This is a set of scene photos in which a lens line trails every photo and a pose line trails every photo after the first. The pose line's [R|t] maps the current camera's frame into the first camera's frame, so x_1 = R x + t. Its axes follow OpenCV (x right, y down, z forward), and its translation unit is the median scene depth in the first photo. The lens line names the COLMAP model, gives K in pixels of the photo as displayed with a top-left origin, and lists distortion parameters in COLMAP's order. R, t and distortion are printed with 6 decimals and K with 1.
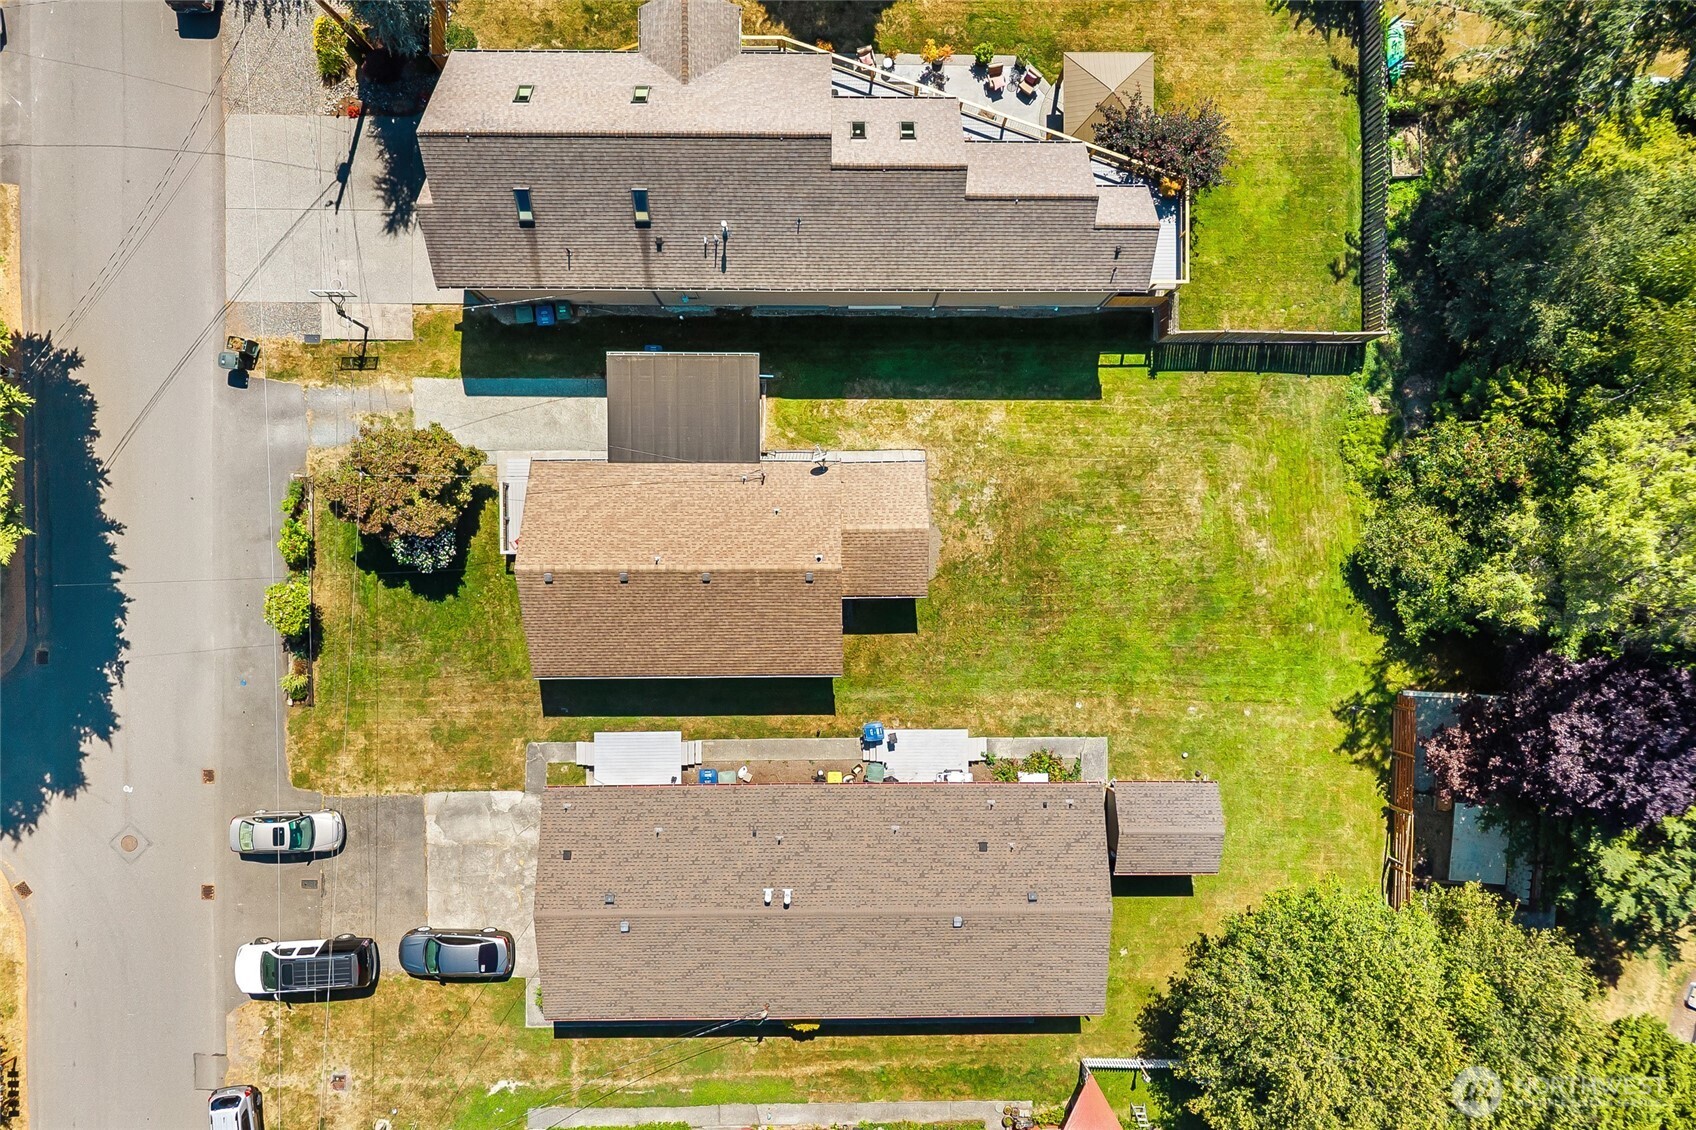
lens RADIAL K [[1161.2, 0, 848.0], [0, 1161.2, 565.0], [0, 0, 1]] dist [0.010123, 0.001727]
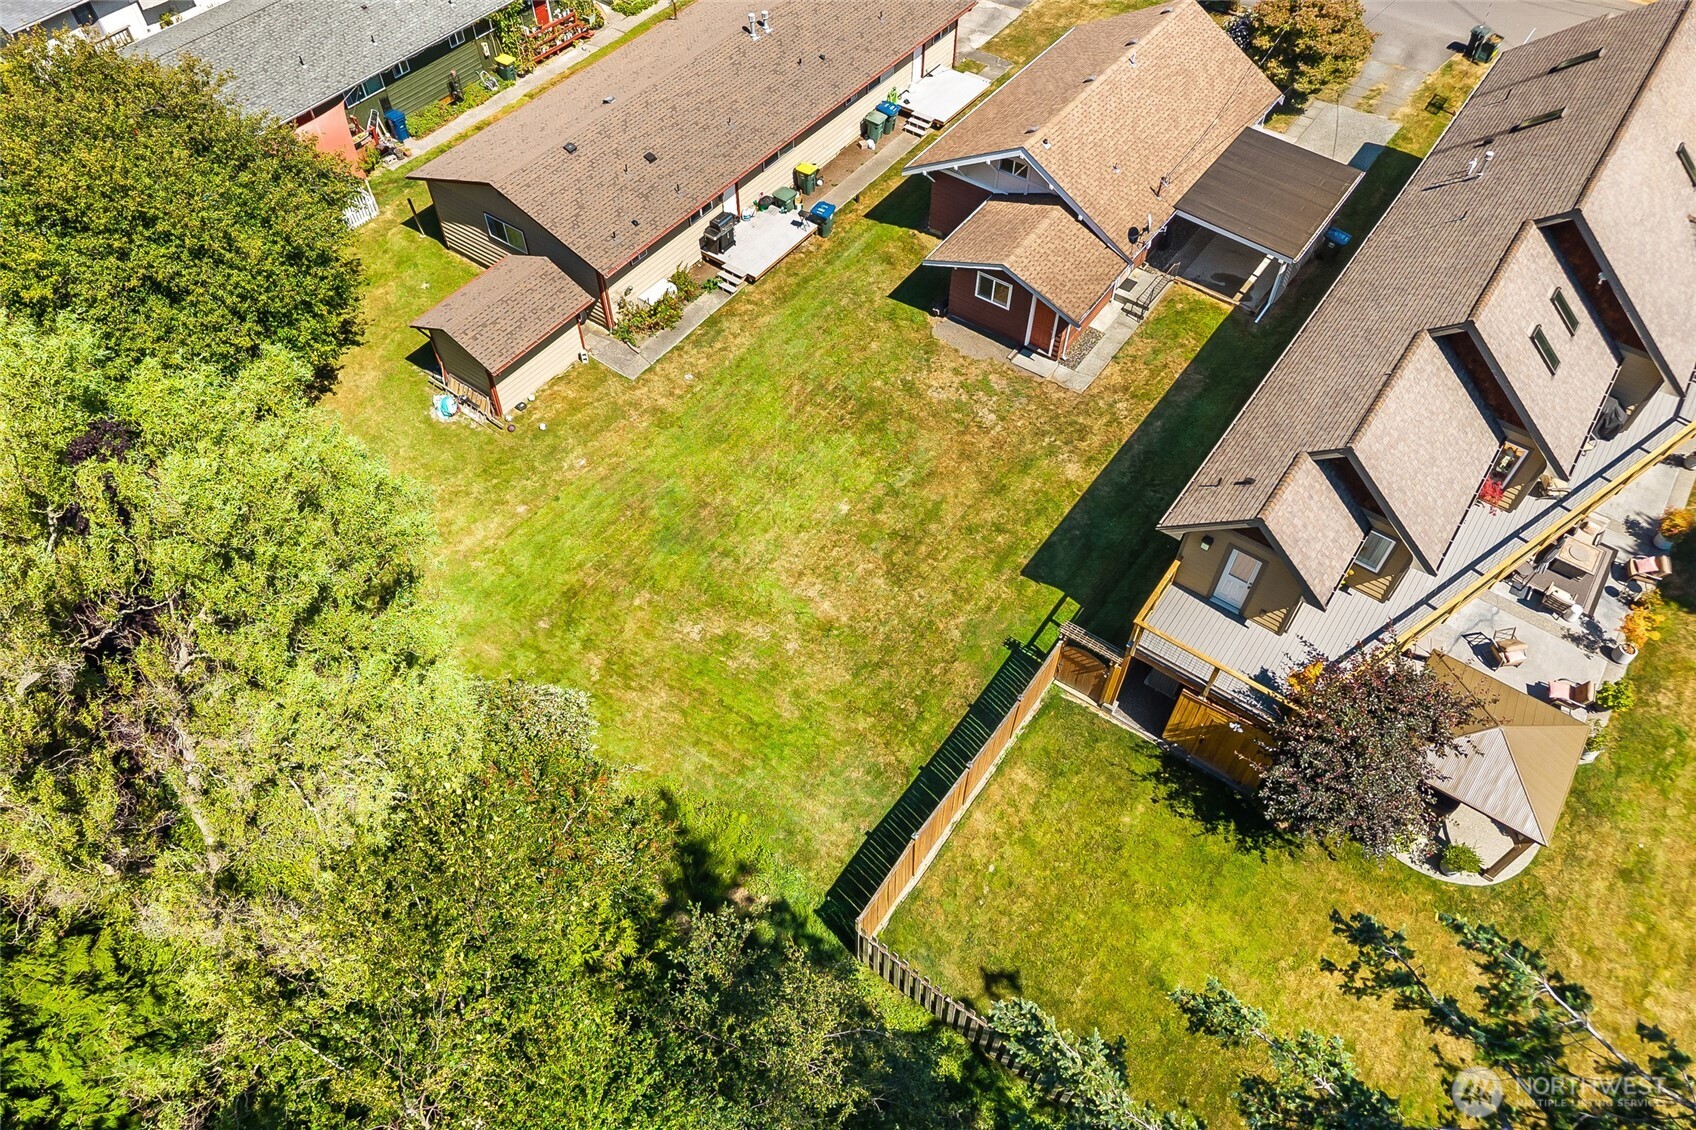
lens RADIAL K [[1161.2, 0, 848.0], [0, 1161.2, 565.0], [0, 0, 1]] dist [0.010123, 0.001727]
pose [[-0.581733, 0.621053, -0.525242, 0.621174], [-0.813331, -0.451212, 0.367287, -0.304755], [-0.008891, 0.640859, 0.767607, 0.491434]]
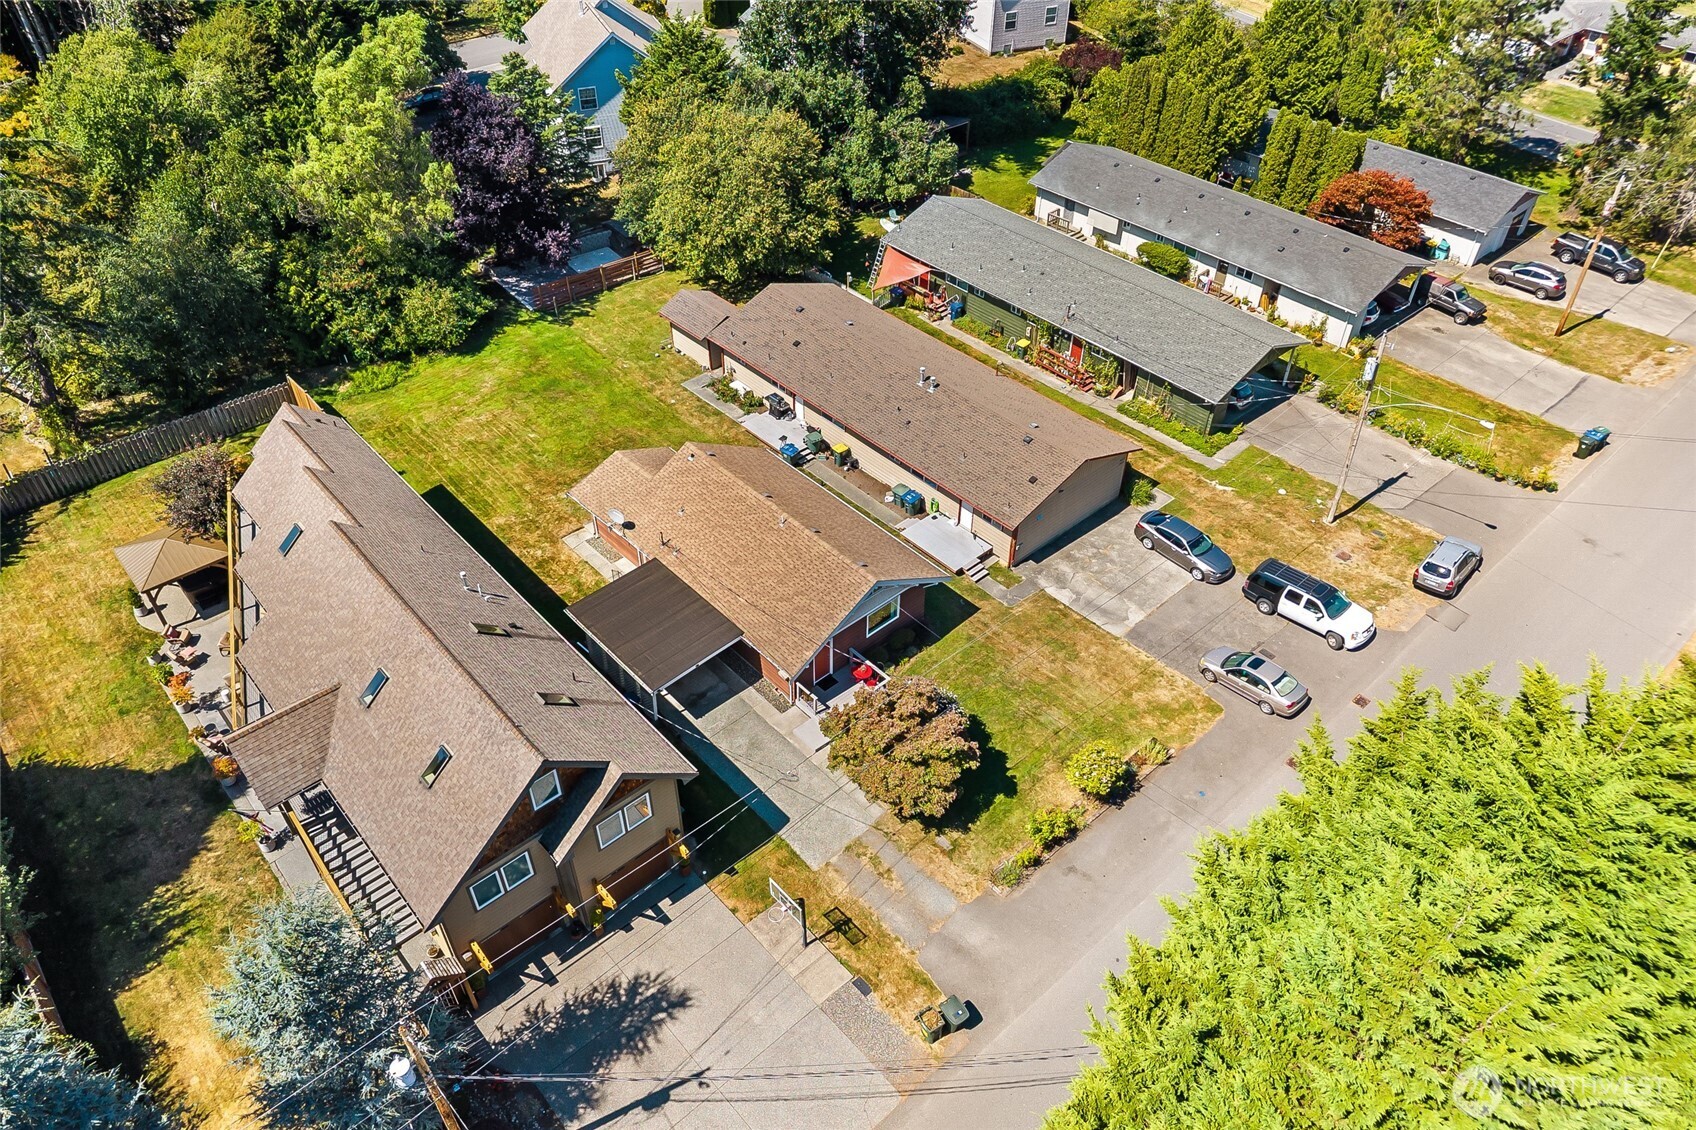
lens RADIAL K [[1161.2, 0, 848.0], [0, 1161.2, 565.0], [0, 0, 1]] dist [0.010123, 0.001727]
pose [[-0.666518, -0.497018, 0.555632, -0.733316], [0.745048, -0.418480, 0.519401, -0.476082], [-0.025631, 0.760163, 0.649227, 0.300828]]
